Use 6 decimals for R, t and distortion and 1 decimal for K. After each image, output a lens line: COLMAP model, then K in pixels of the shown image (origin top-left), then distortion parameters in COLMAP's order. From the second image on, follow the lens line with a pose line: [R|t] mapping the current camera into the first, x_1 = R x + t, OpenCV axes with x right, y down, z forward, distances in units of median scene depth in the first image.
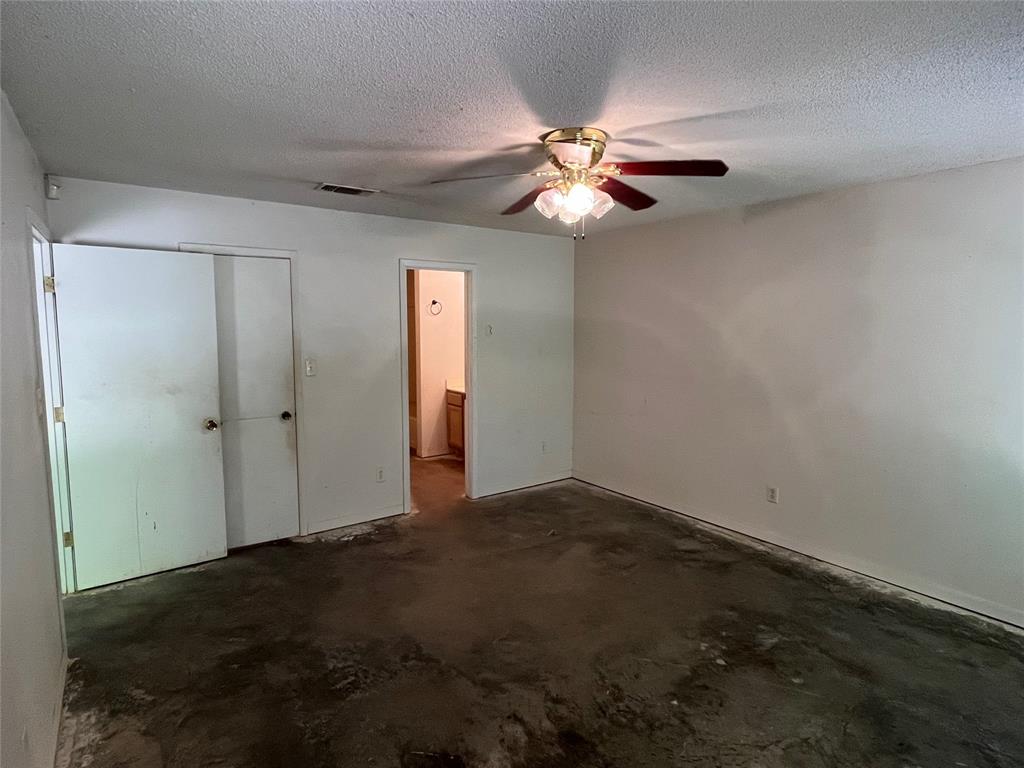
lens RADIAL K [[553.9, 0, 510.6], [0, 553.9, 367.3], [0, 0, 1]] dist [-0.001334, -0.000898]
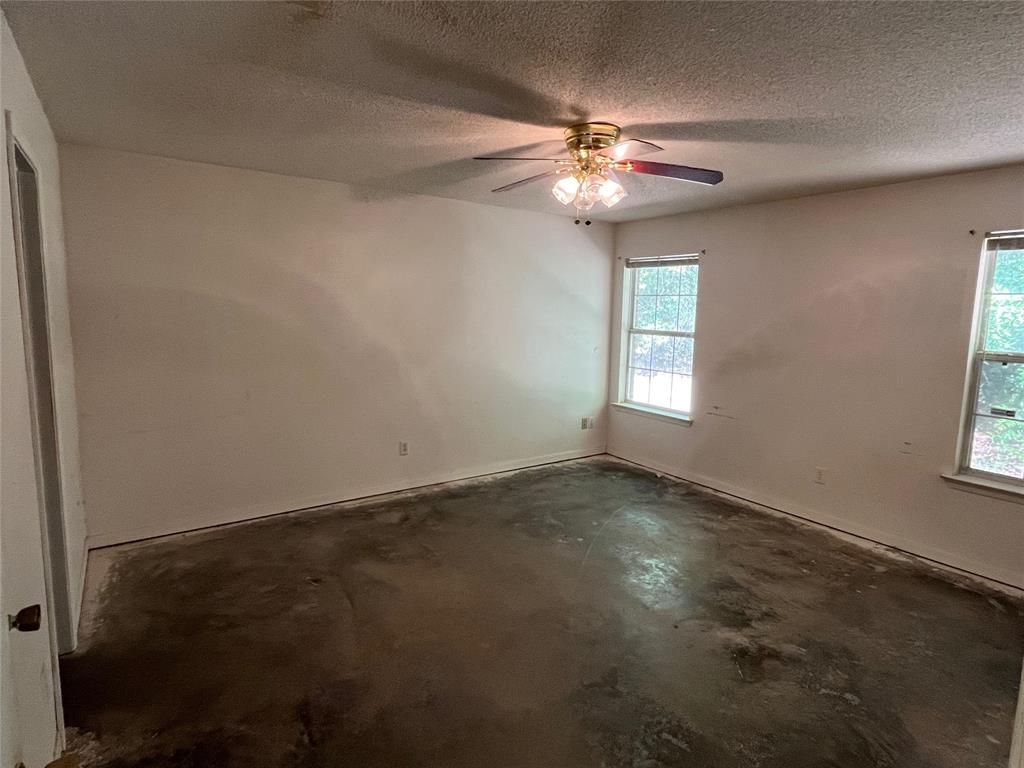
lens RADIAL K [[553.9, 0, 506.0], [0, 553.9, 371.1], [0, 0, 1]] dist [-0.001334, -0.000898]
pose [[0.004137, -0.111872, 0.993714, -0.671881], [0.057671, 0.992095, 0.111450, -0.048832], [-0.998327, 0.056848, 0.010556, 0.774115]]
